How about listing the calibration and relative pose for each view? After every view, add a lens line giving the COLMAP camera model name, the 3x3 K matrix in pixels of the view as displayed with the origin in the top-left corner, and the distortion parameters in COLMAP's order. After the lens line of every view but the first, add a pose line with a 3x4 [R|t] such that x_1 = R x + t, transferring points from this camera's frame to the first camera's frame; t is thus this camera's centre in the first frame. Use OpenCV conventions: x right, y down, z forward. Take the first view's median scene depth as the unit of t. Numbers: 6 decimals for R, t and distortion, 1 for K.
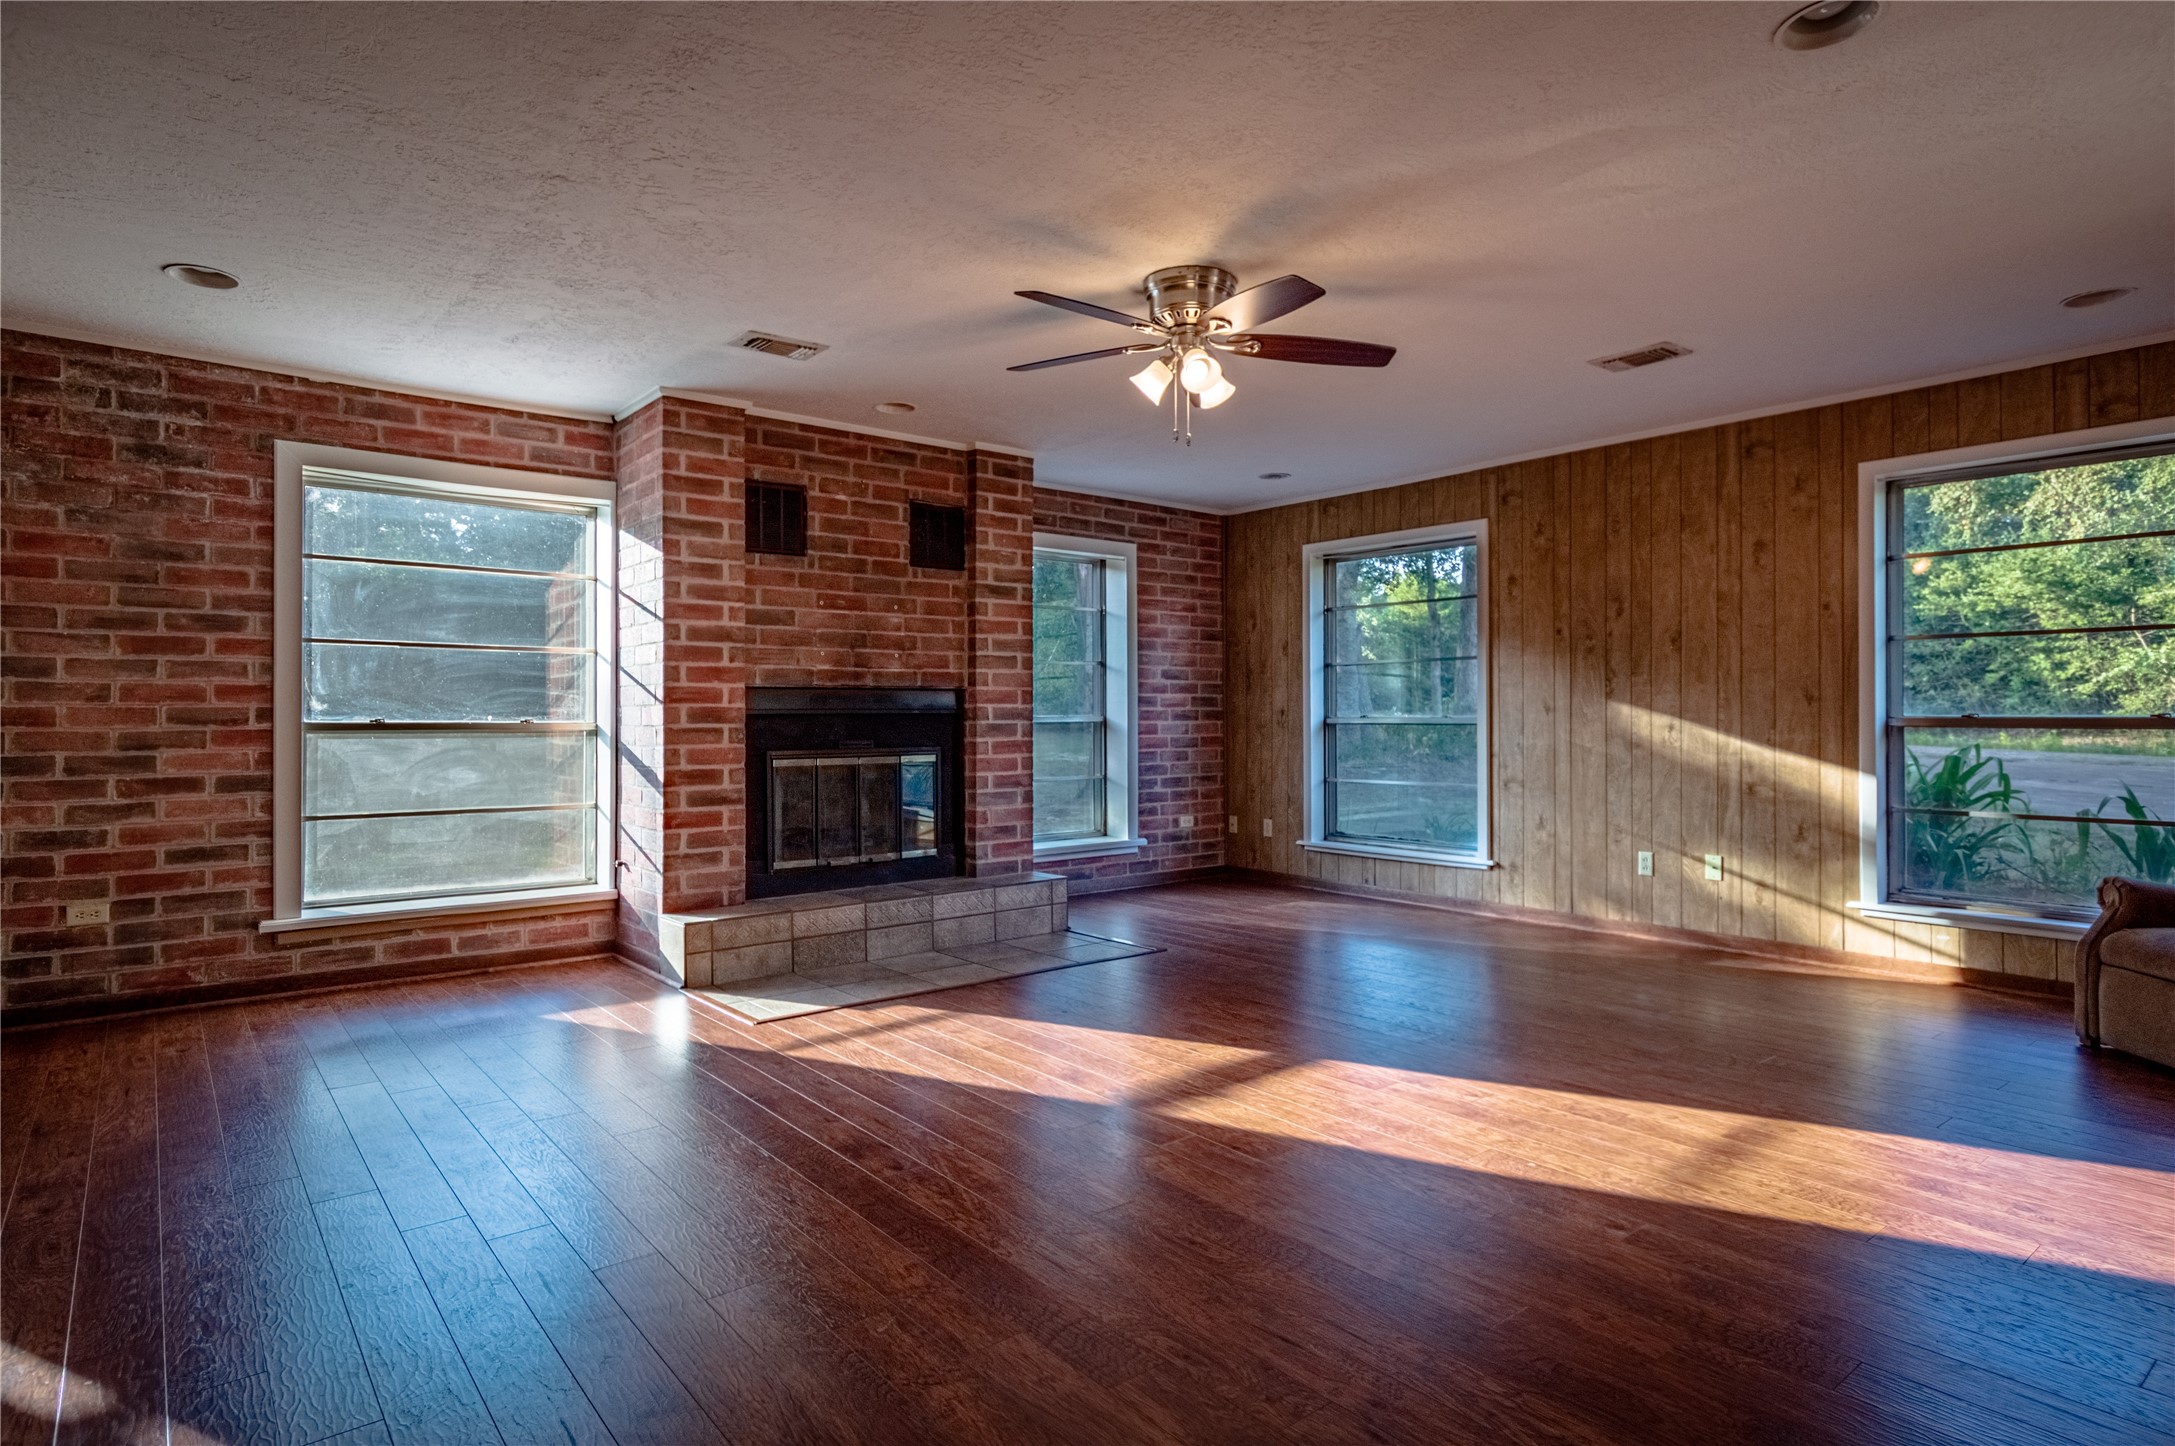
lens RADIAL K [[1166.6, 0, 1095.1], [0, 1166.6, 680.7], [0, 0, 1]] dist [0.018933, -0.002841]
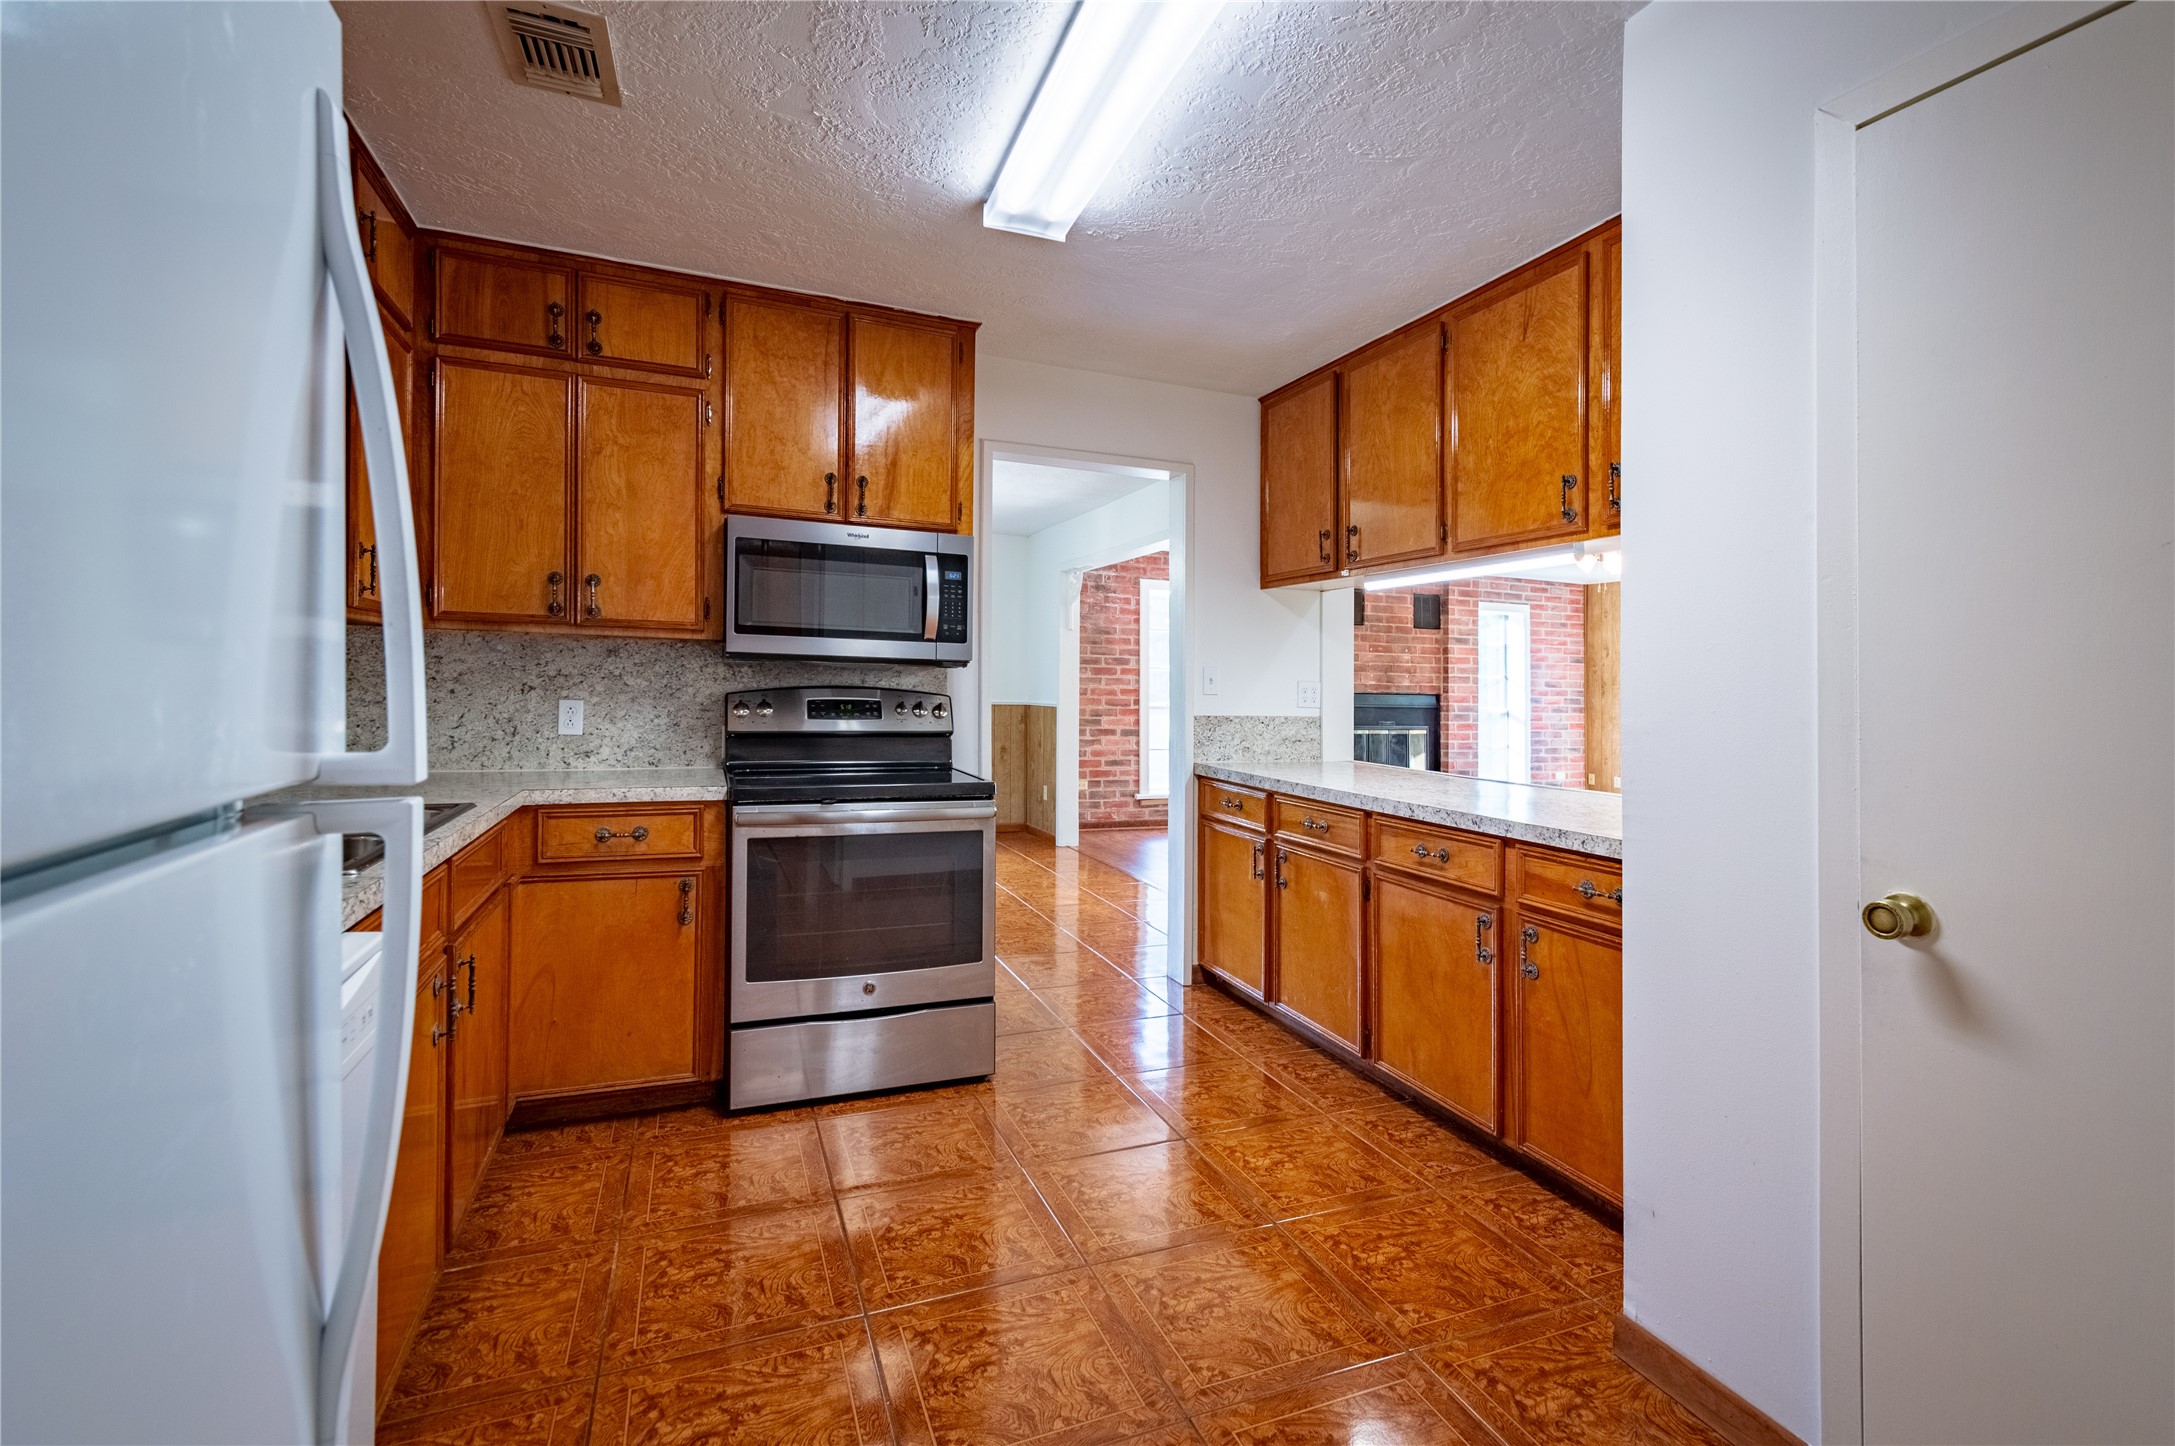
lens RADIAL K [[961.4, 0, 1113.3], [0, 961.4, 637.7], [0, 0, 1]] dist [0.019011, -0.001104]
pose [[0.958008, 0.009104, -0.286596, -0.189496], [-0.015619, 0.999669, -0.020457, -0.047184], [0.286315, 0.024074, 0.957833, -0.655340]]
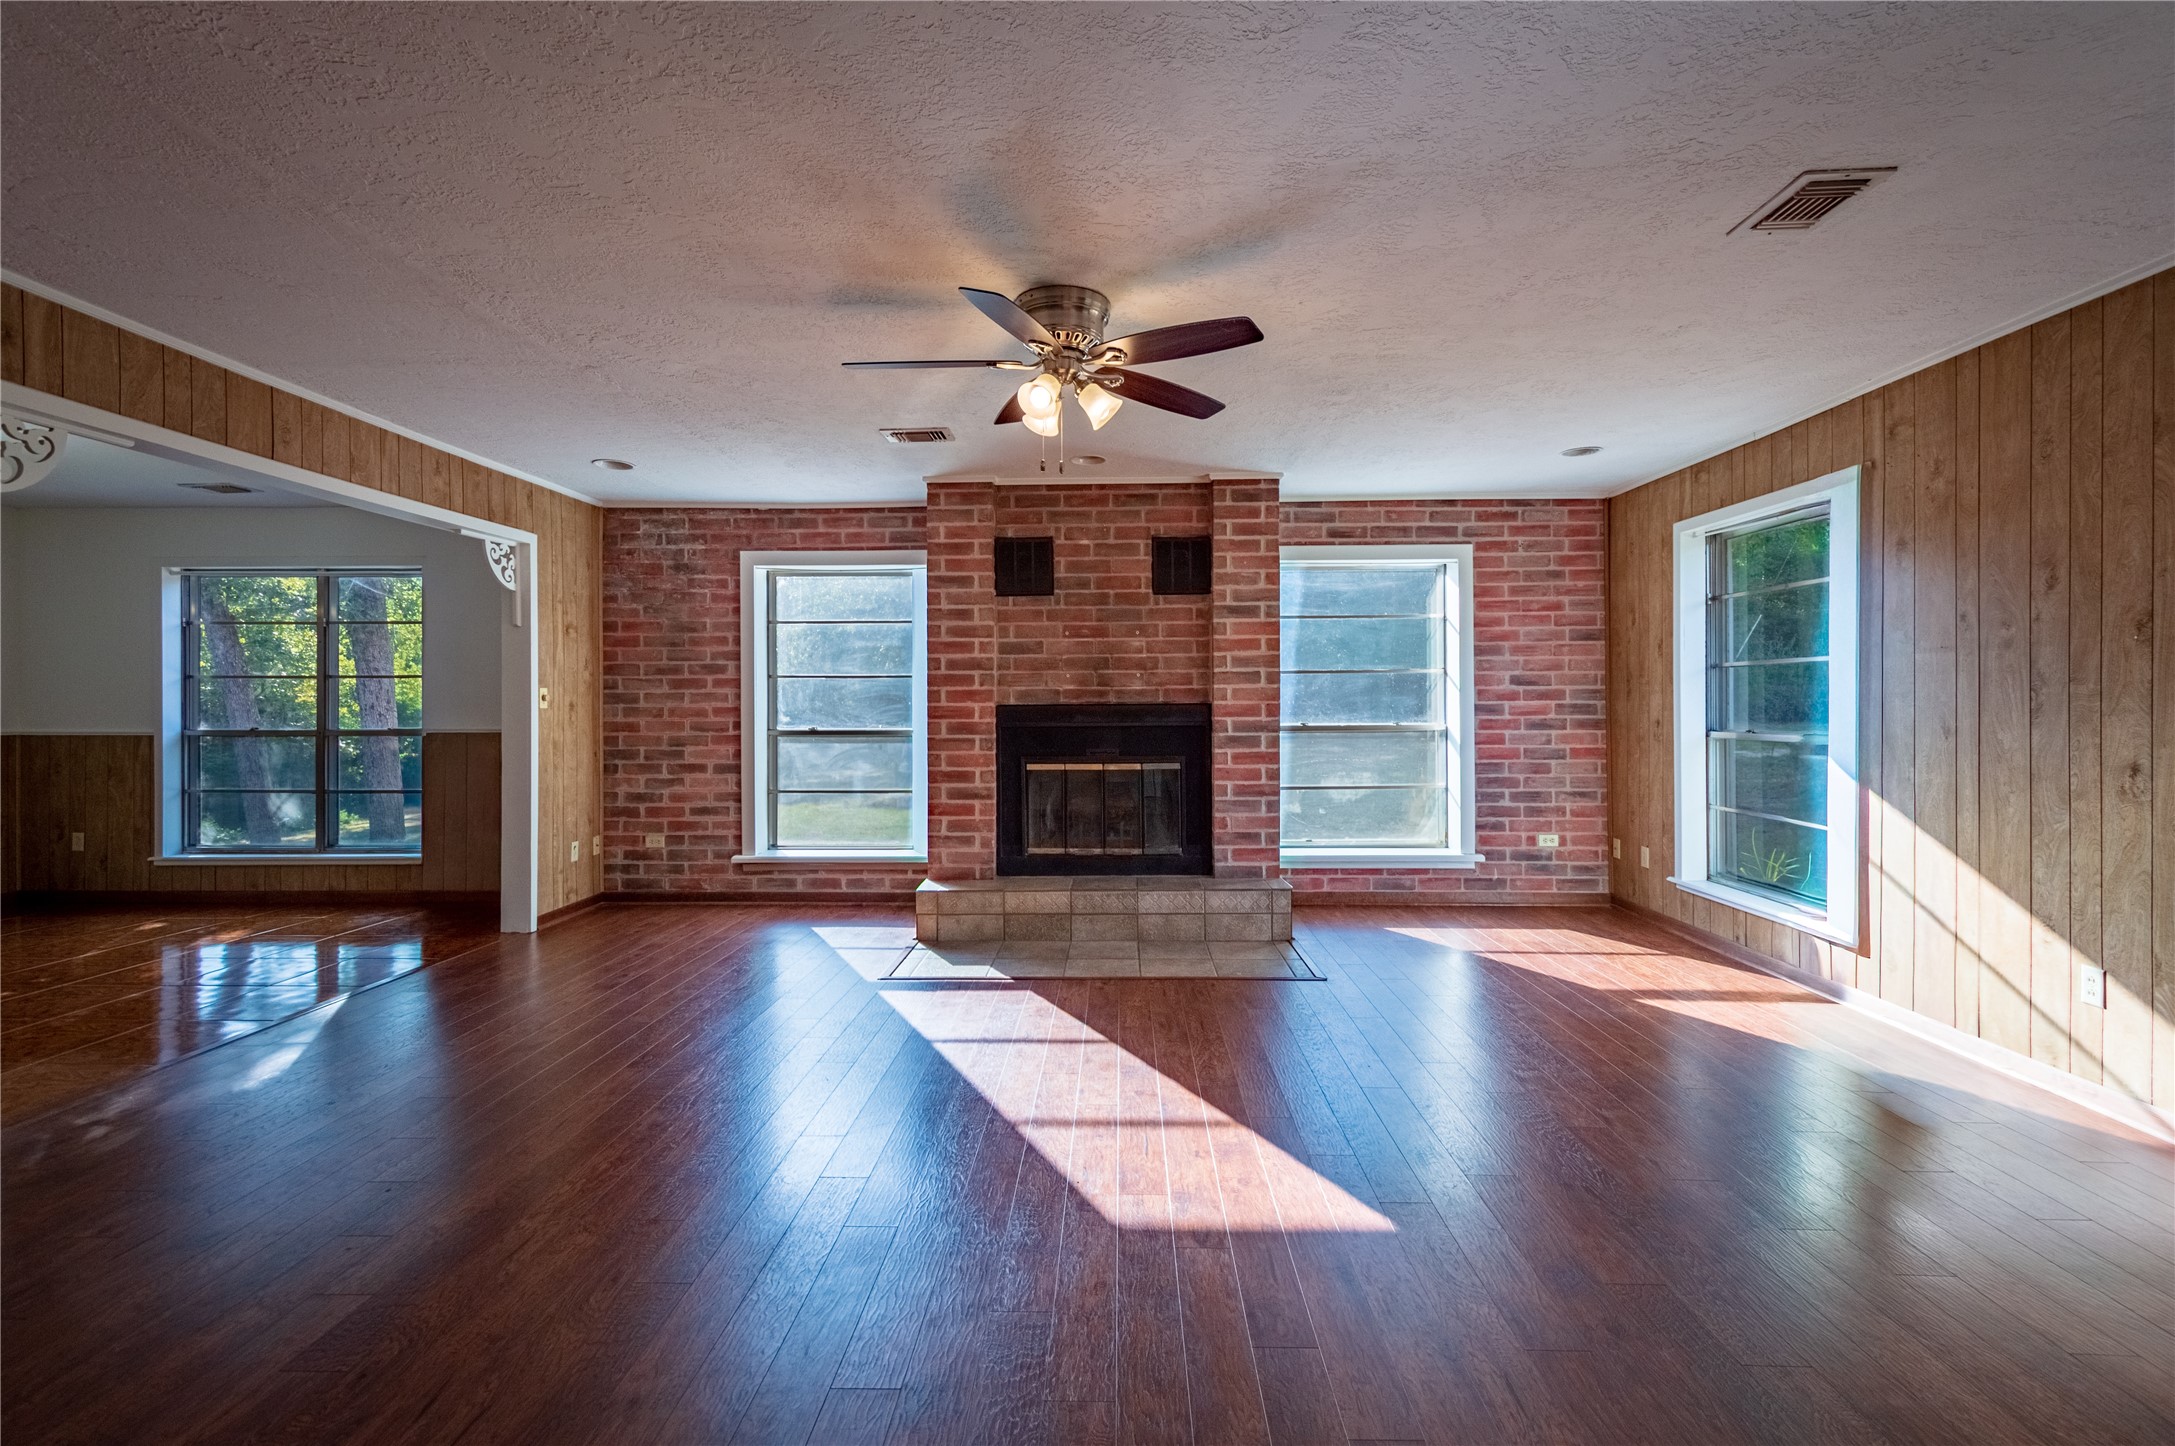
lens RADIAL K [[961.4, 0, 1084.5], [0, 961.4, 688.4], [0, 0, 1]] dist [0.019011, -0.001104]
pose [[0.758359, -0.010588, -0.651751, 0.423327], [0.022249, 0.999706, 0.009647, -0.019725], [0.651458, -0.021817, 0.758371, 0.272232]]
